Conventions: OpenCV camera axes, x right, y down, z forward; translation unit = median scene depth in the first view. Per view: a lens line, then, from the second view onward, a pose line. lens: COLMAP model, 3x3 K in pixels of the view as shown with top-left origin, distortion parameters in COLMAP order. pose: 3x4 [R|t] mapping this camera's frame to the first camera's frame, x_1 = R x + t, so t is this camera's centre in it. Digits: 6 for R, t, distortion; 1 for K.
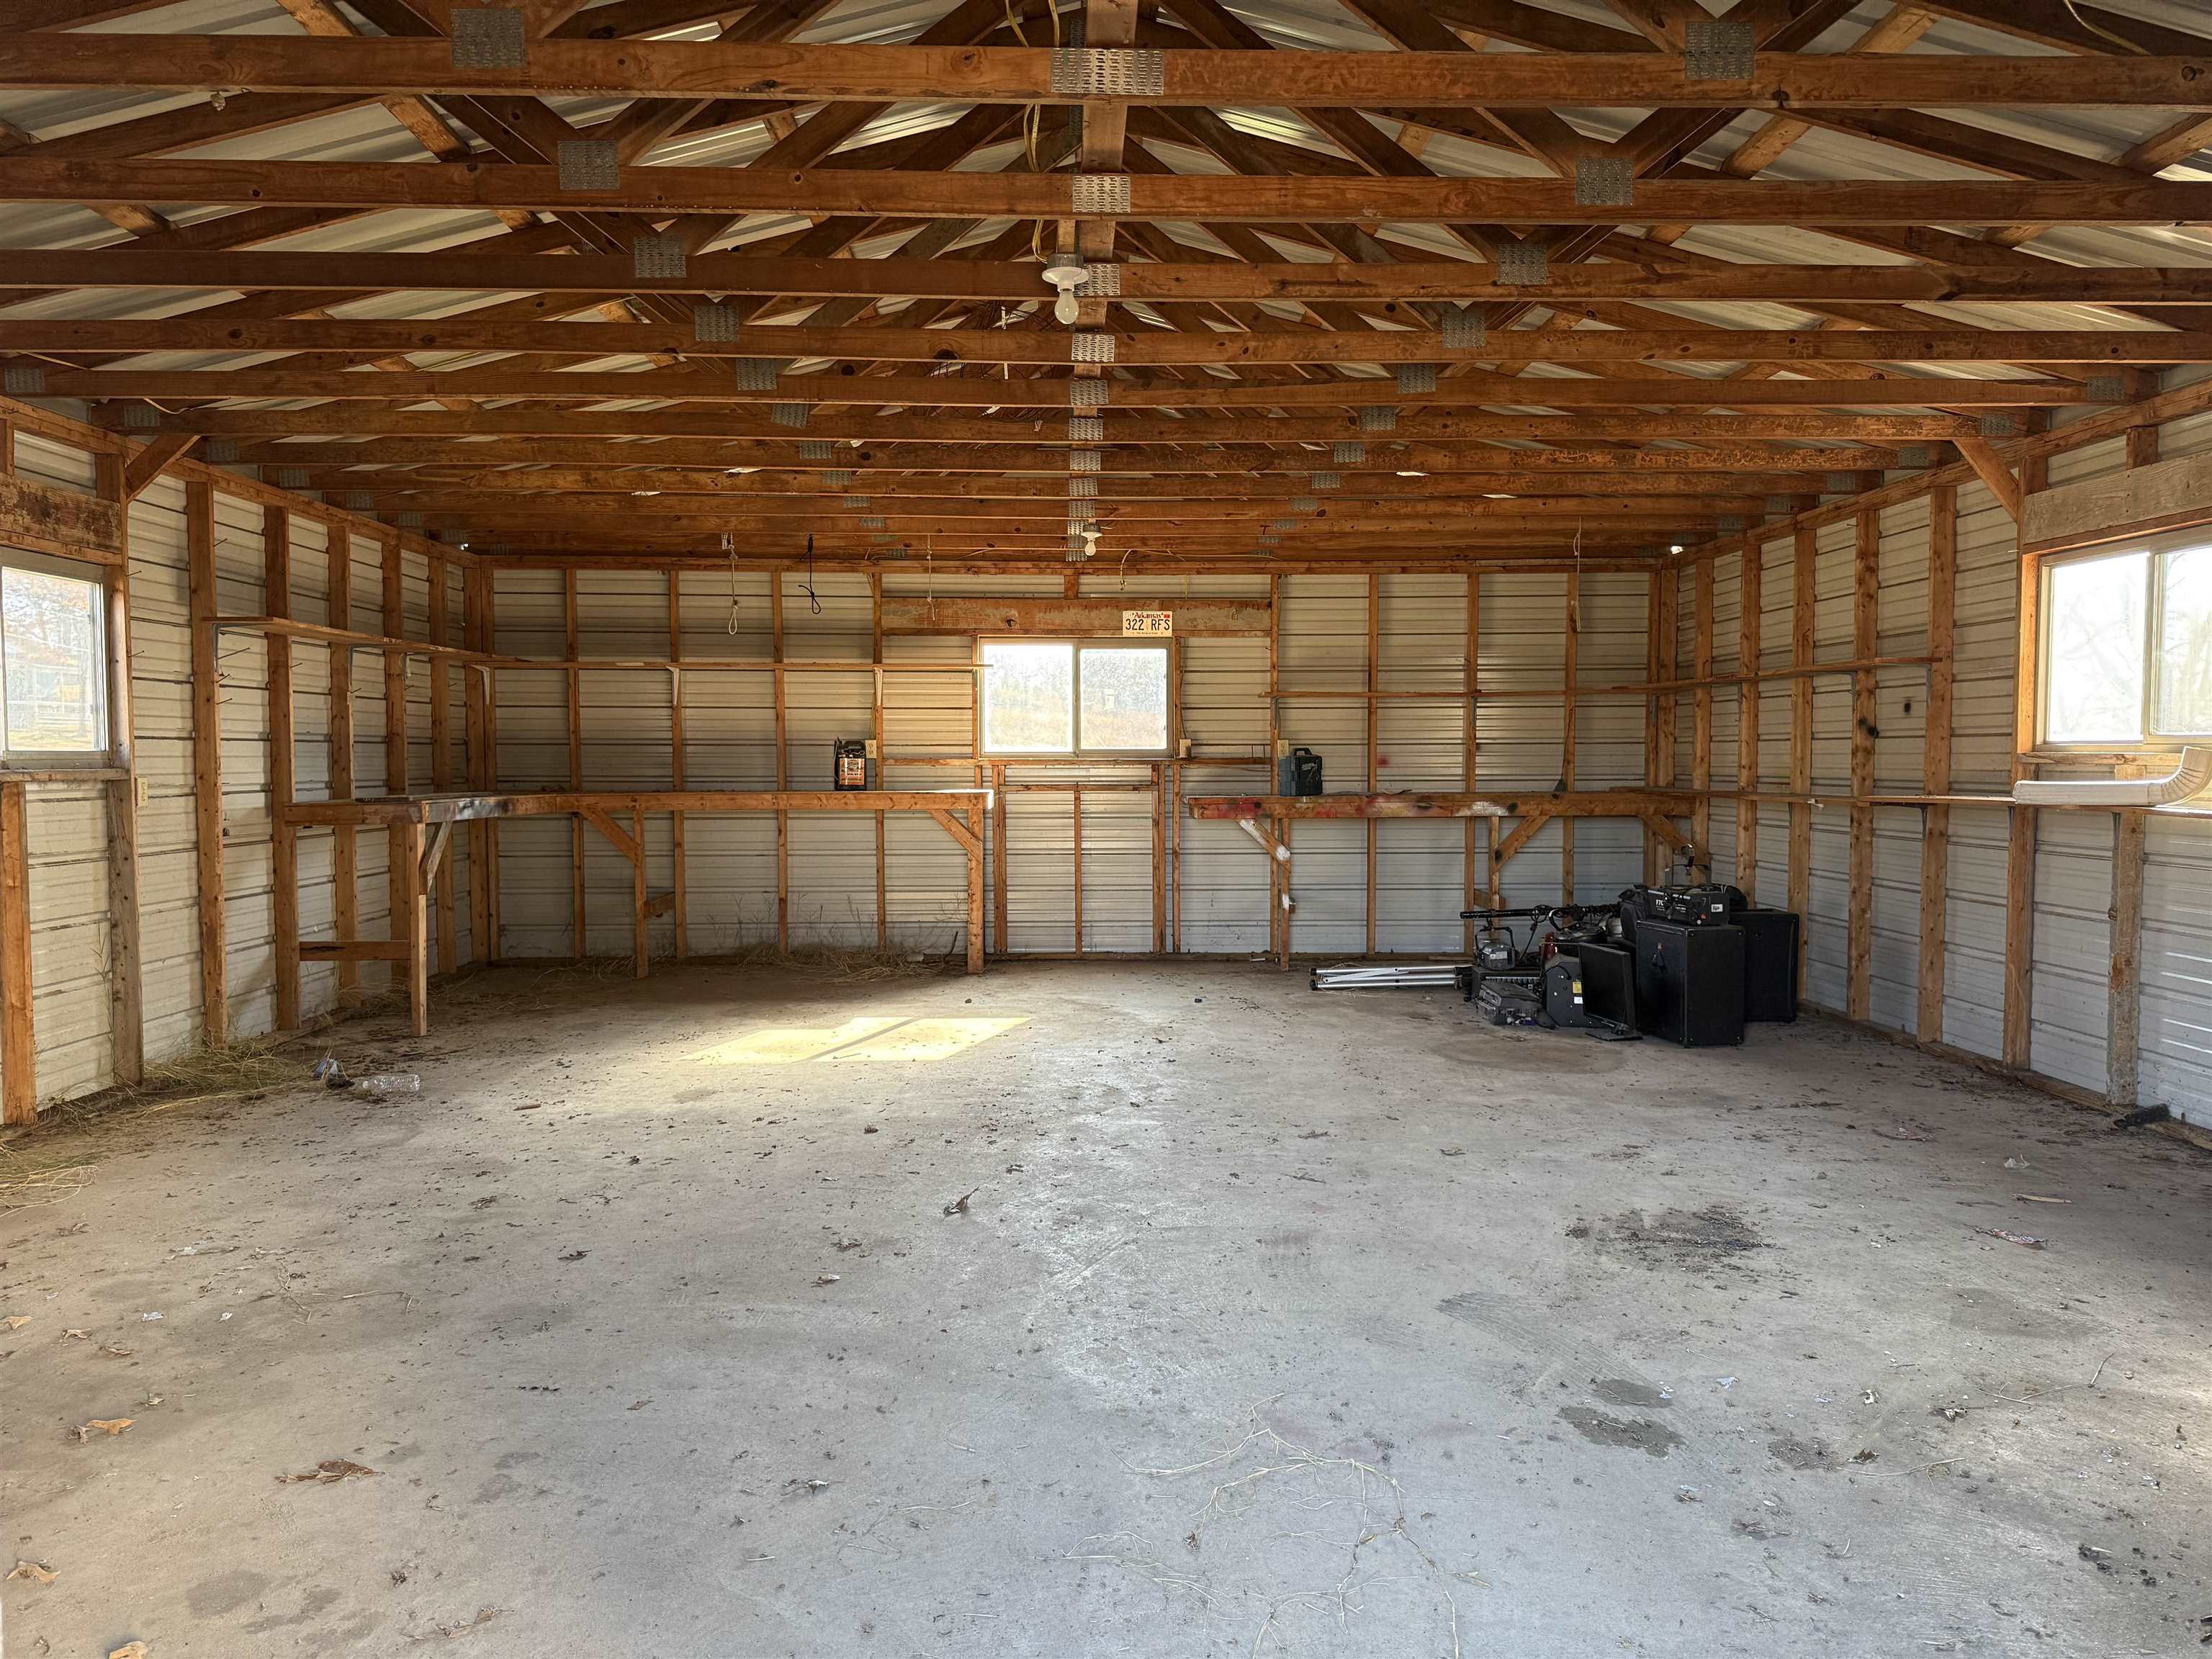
lens RADIAL K [[1541.0, 0, 1105.3], [0, 1541.0, 830.5], [0, 0, 1]] dist [0.034220, -0.011183]
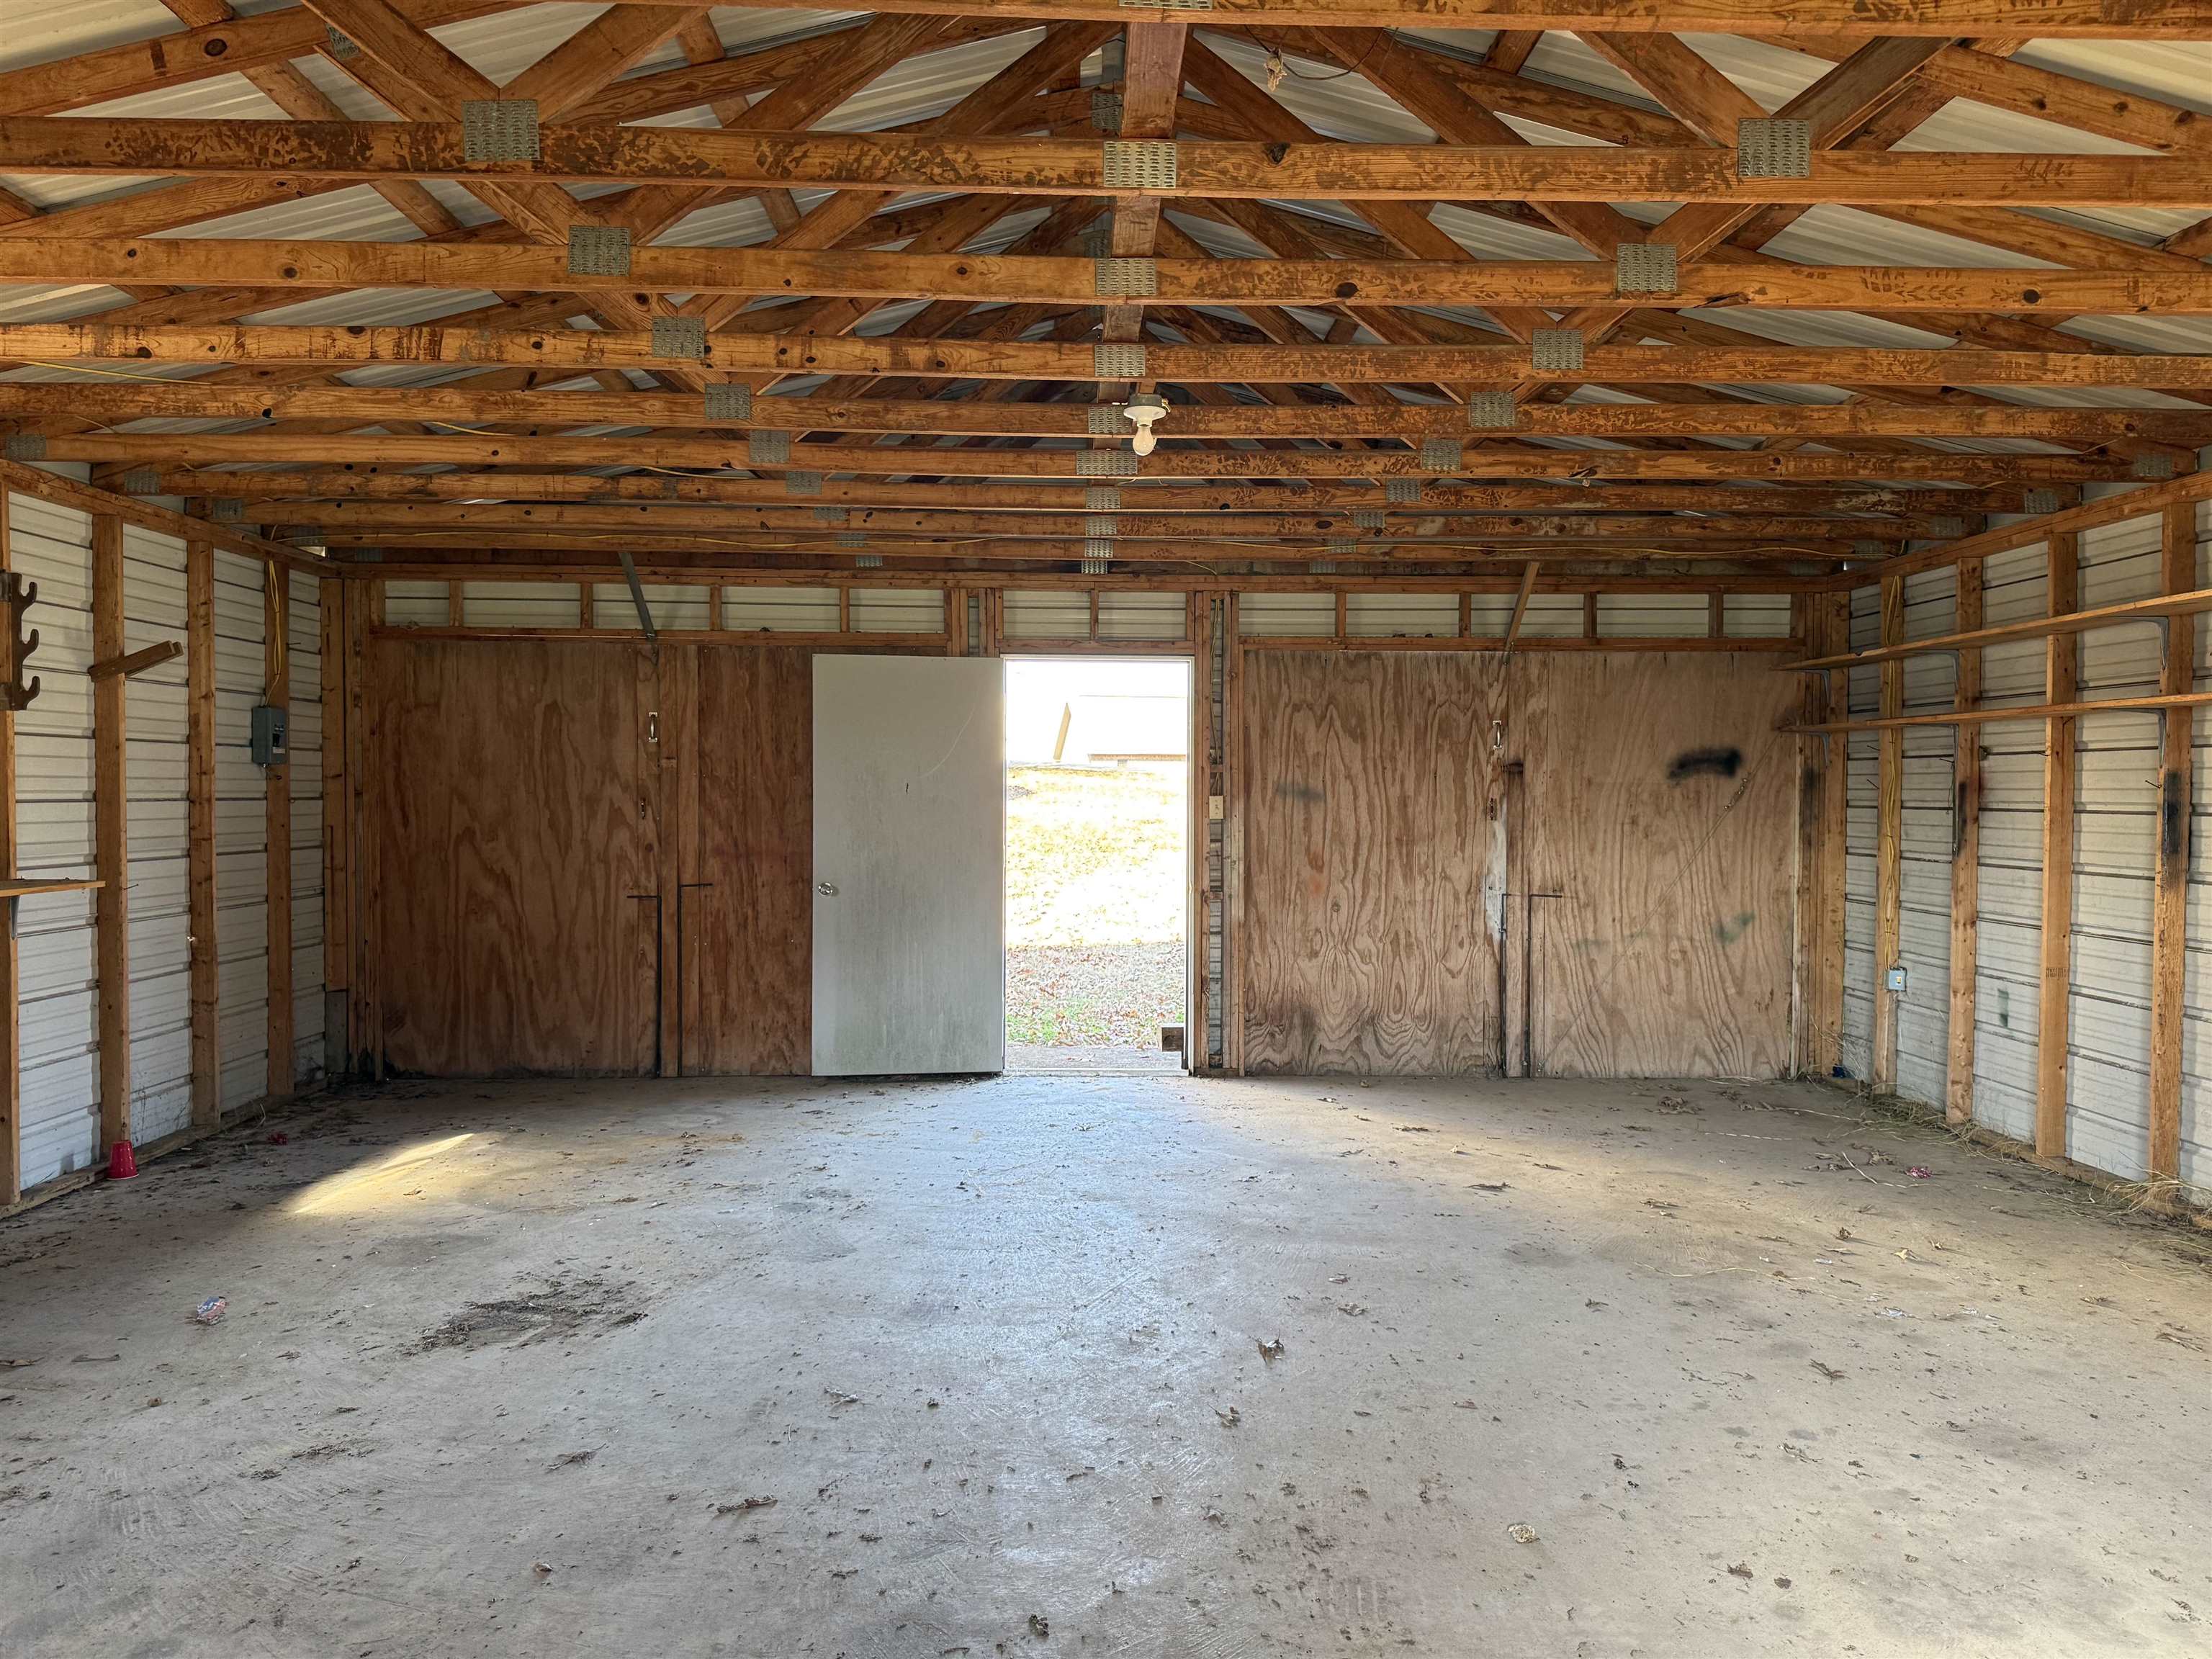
lens RADIAL K [[1541.0, 0, 1106.5], [0, 1541.0, 822.9], [0, 0, 1]] dist [0.034220, -0.011183]
pose [[-0.999989, -0.004434, 0.001507, -0.001059], [-0.004318, 0.997575, 0.069471, -0.130714], [-0.001812, 0.069464, -0.997583, 1.998503]]
